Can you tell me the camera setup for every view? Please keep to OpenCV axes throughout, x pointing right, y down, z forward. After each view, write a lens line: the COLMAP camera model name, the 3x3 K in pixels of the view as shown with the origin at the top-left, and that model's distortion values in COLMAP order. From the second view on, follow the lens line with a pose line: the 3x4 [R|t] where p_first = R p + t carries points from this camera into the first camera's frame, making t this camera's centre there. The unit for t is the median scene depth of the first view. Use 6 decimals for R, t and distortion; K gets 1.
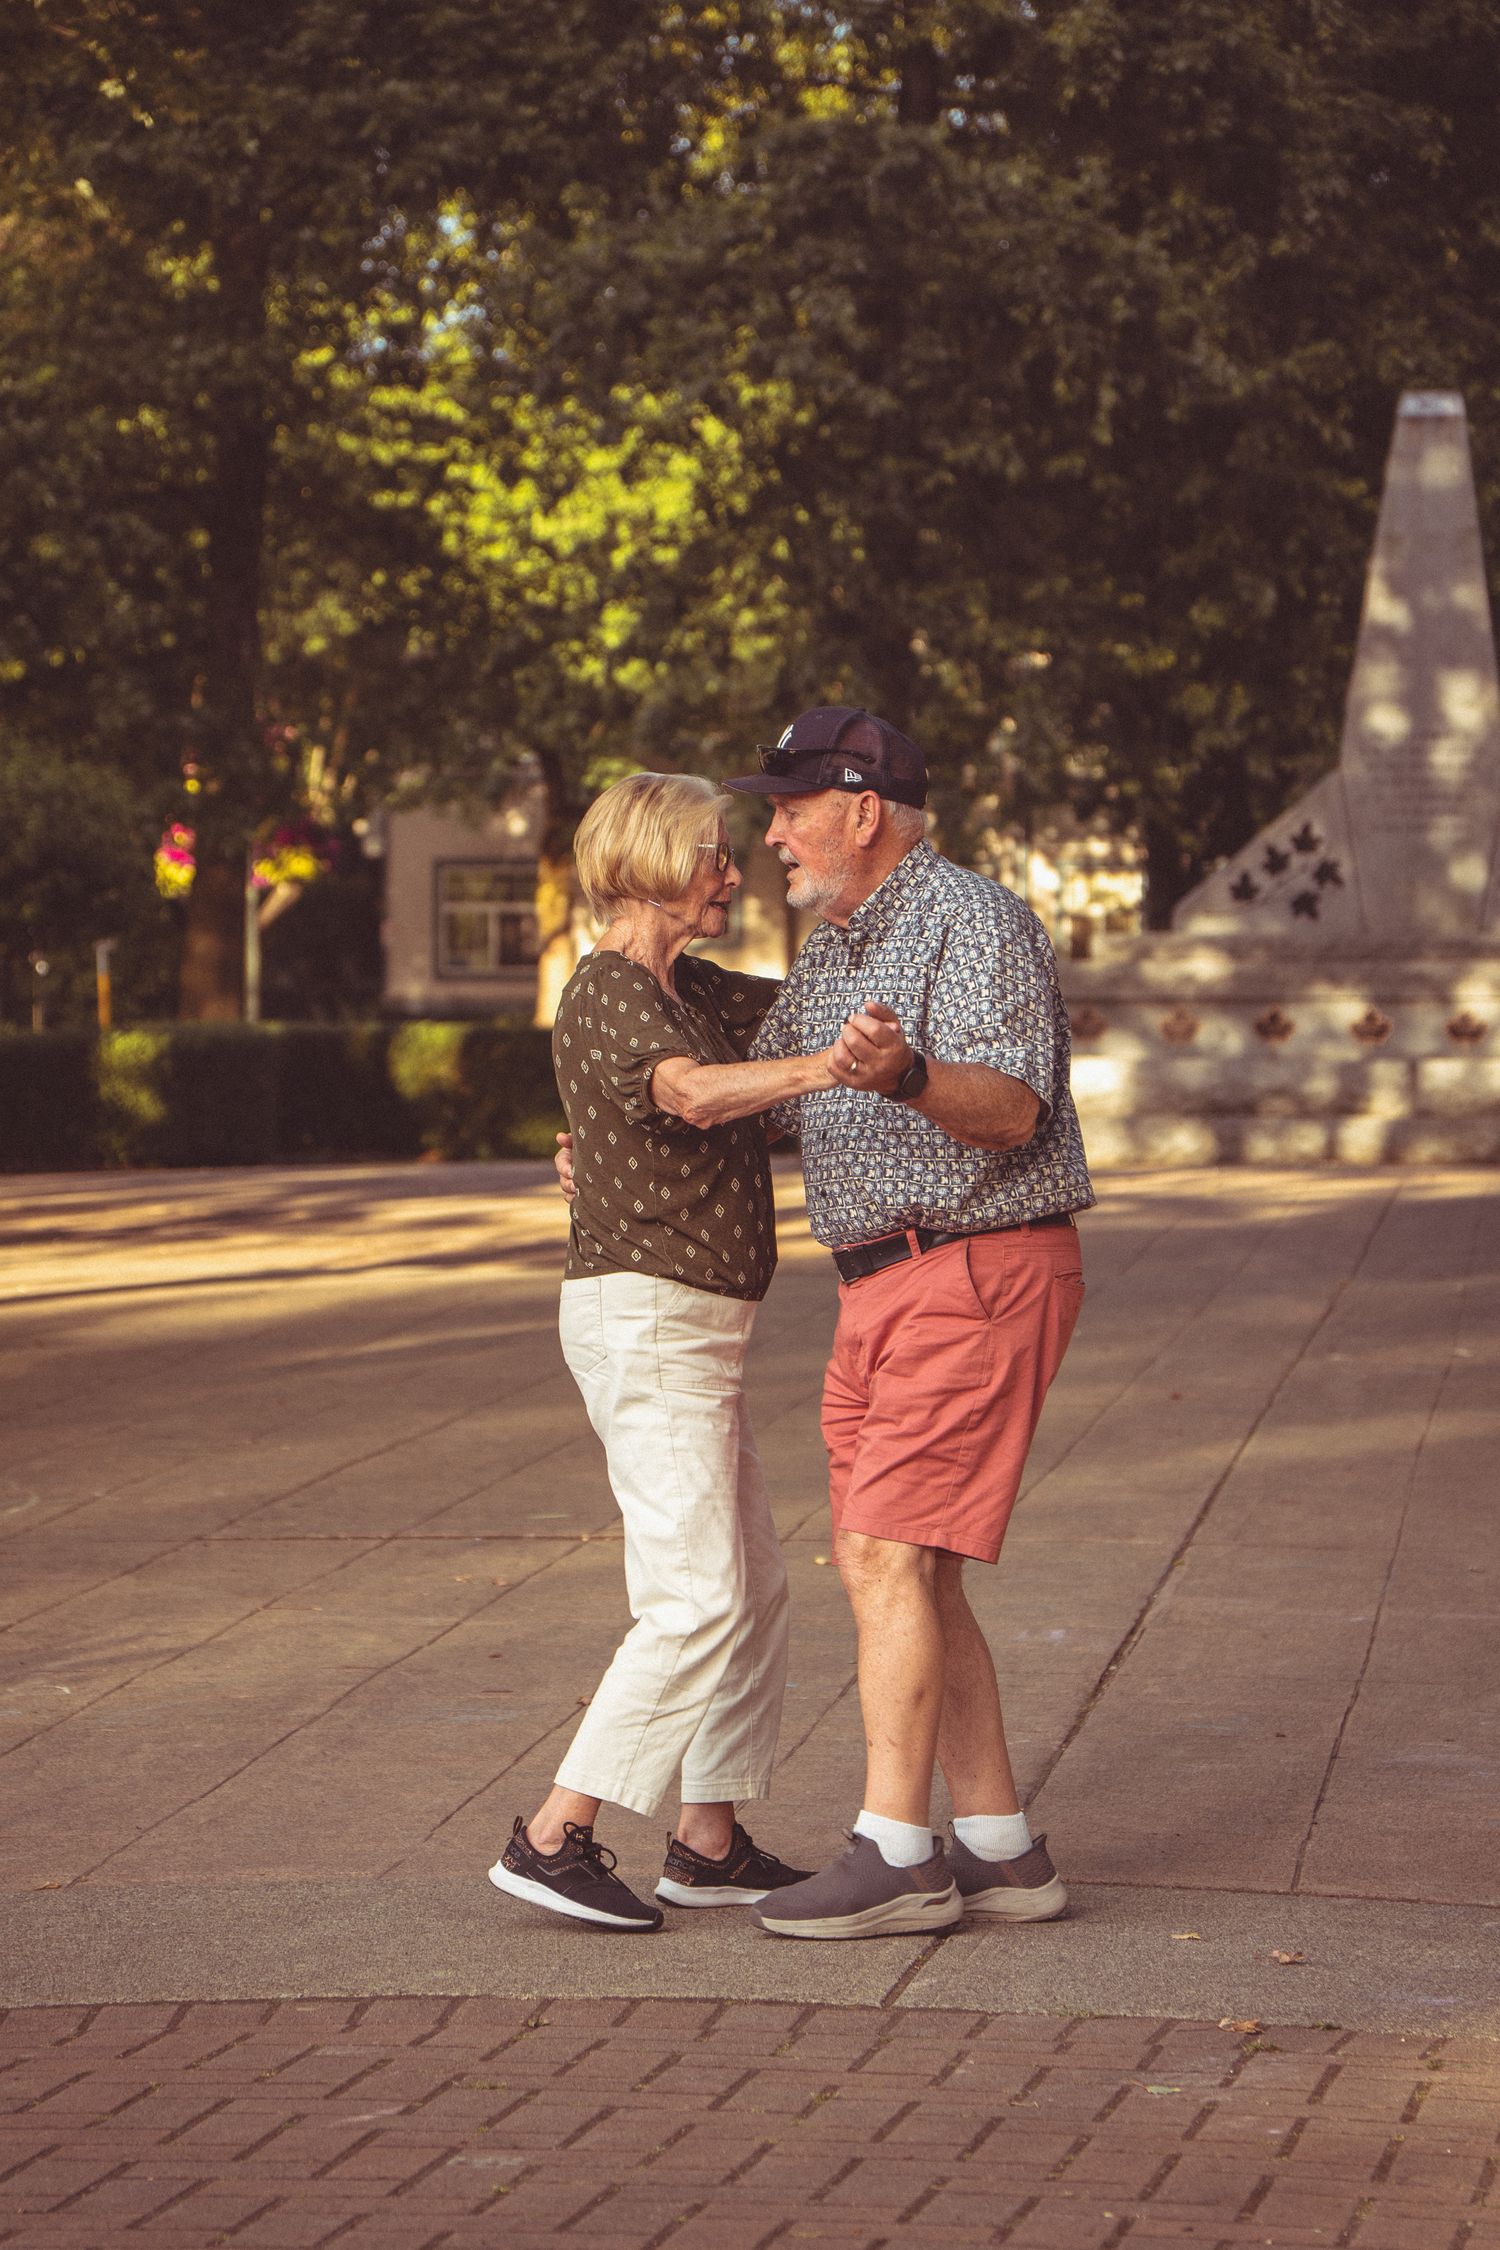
lens RADIAL K [[6719.9, 0, 750.0], [0, 6719.9, 1125.0], [0, 0, 1]] dist [0.144833, 1.112590]
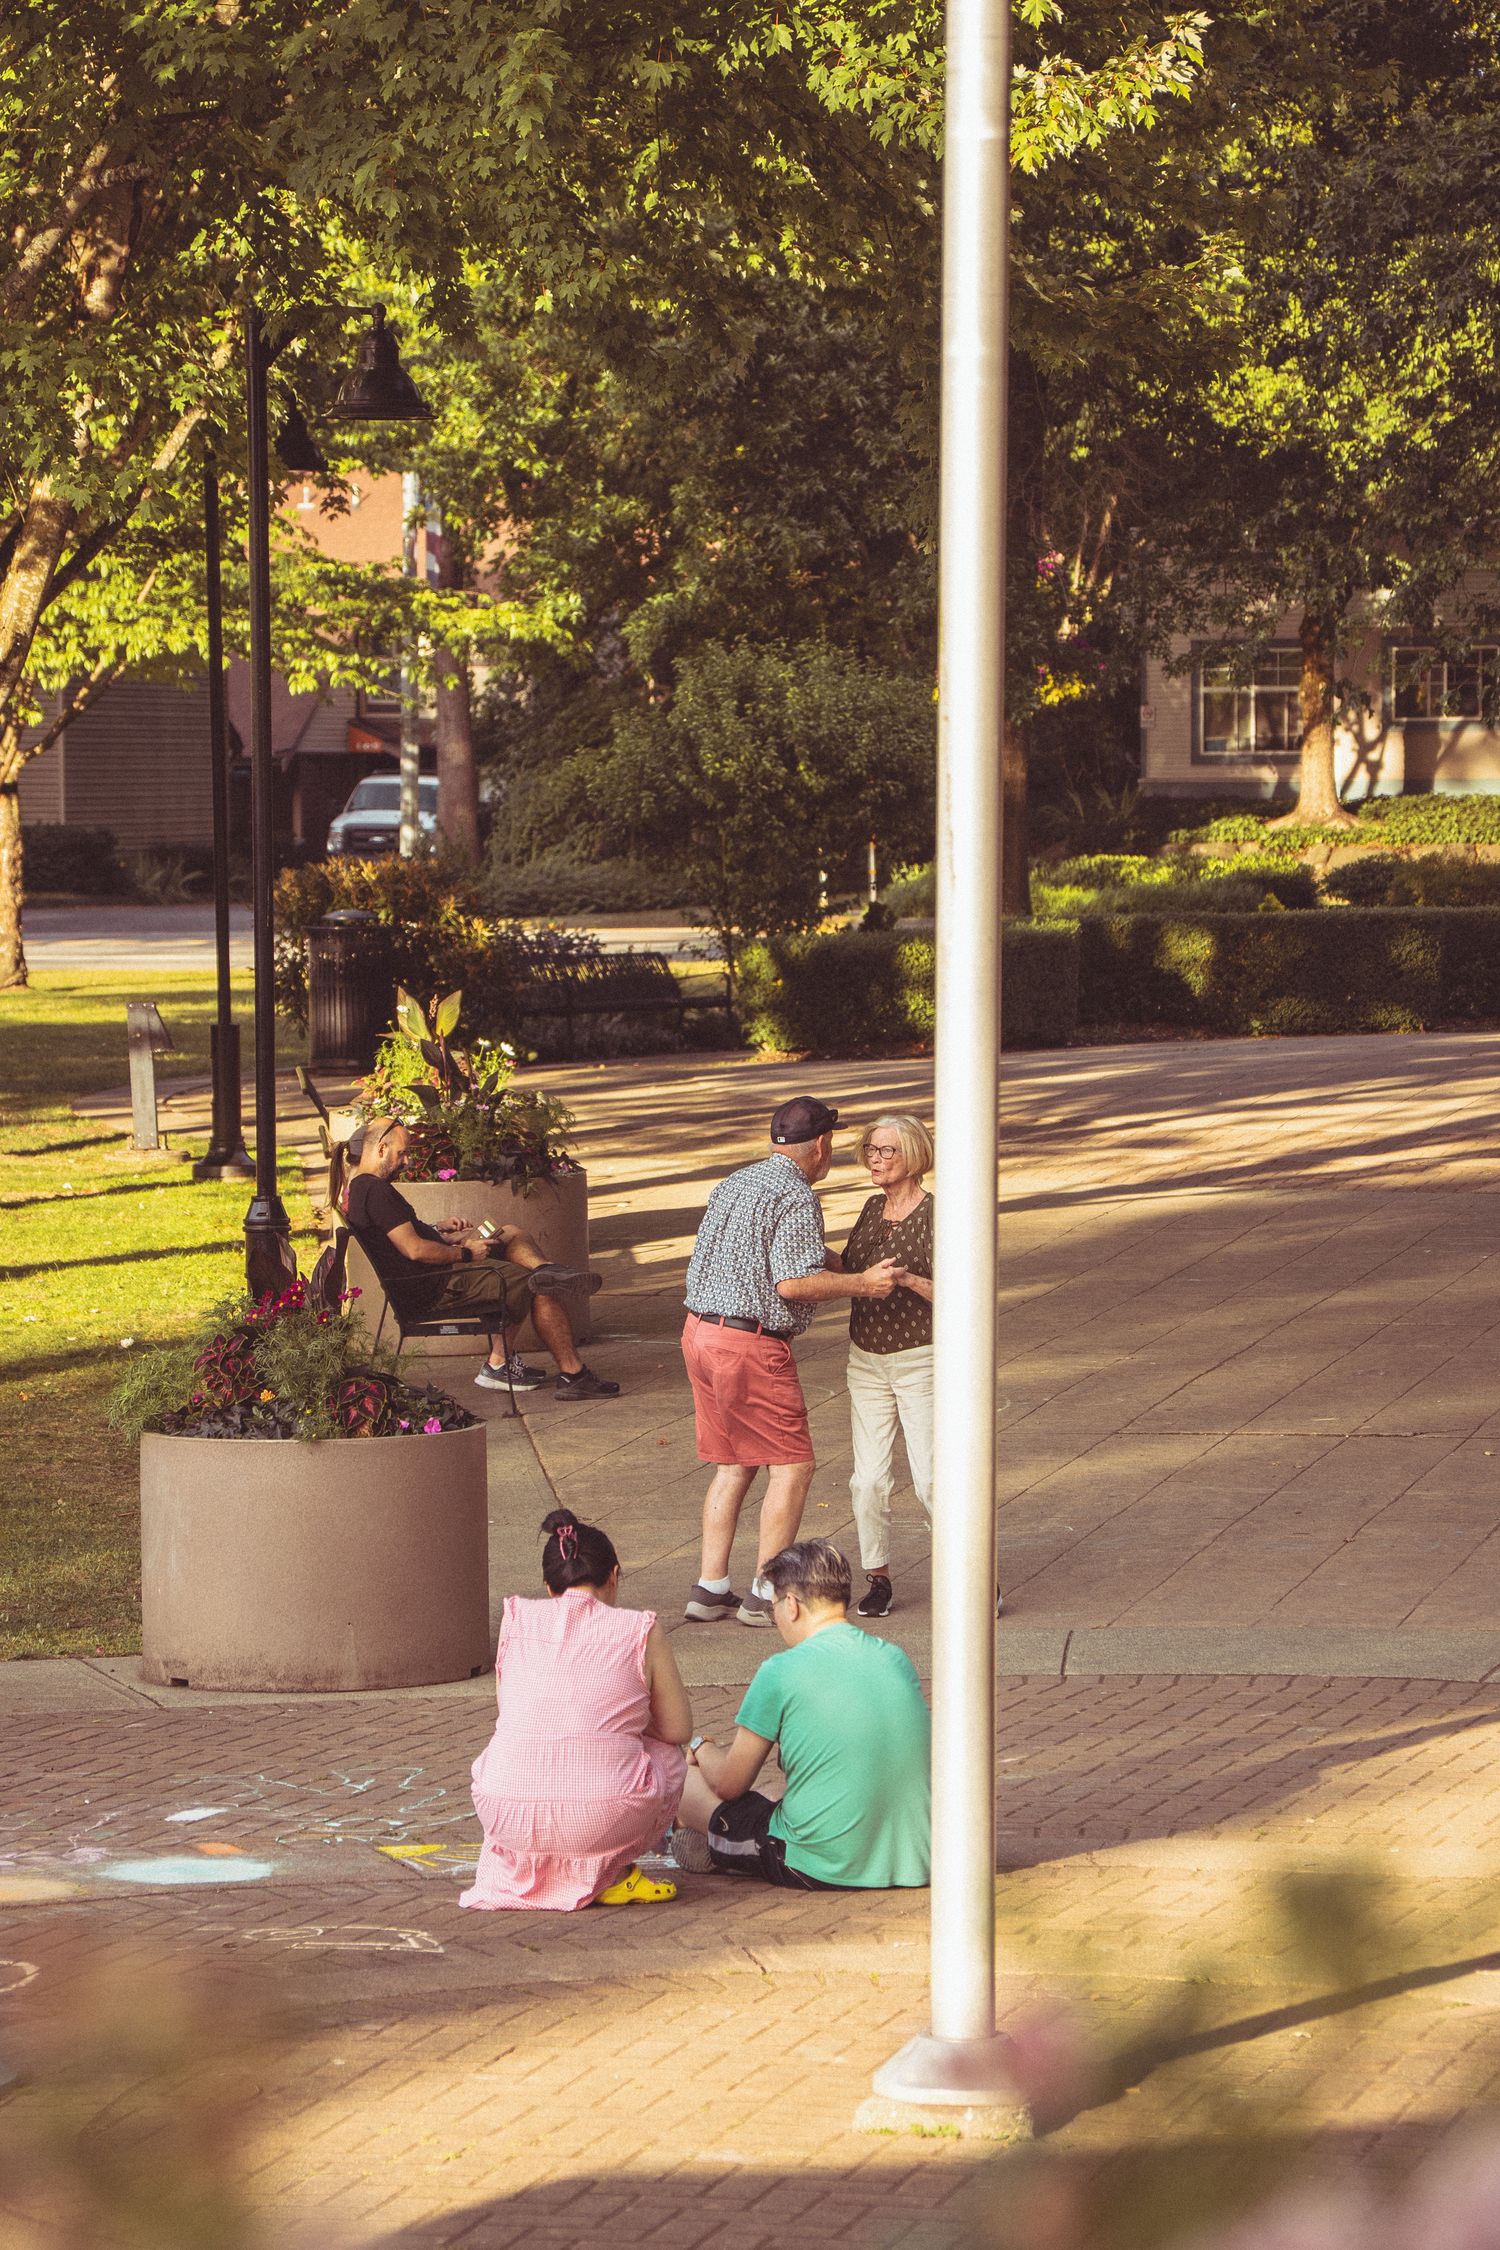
lens RADIAL K [[6869.3, 0, 750.0], [0, 6869.3, 1125.0], [0, 0, 1]] dist [-0.024363, -0.095077]
pose [[0.993886, 0.010148, -0.109948, 0.023395], [-0.006660, 0.999464, 0.032040, -0.111769], [0.110214, -0.031112, 0.993421, -1.135231]]
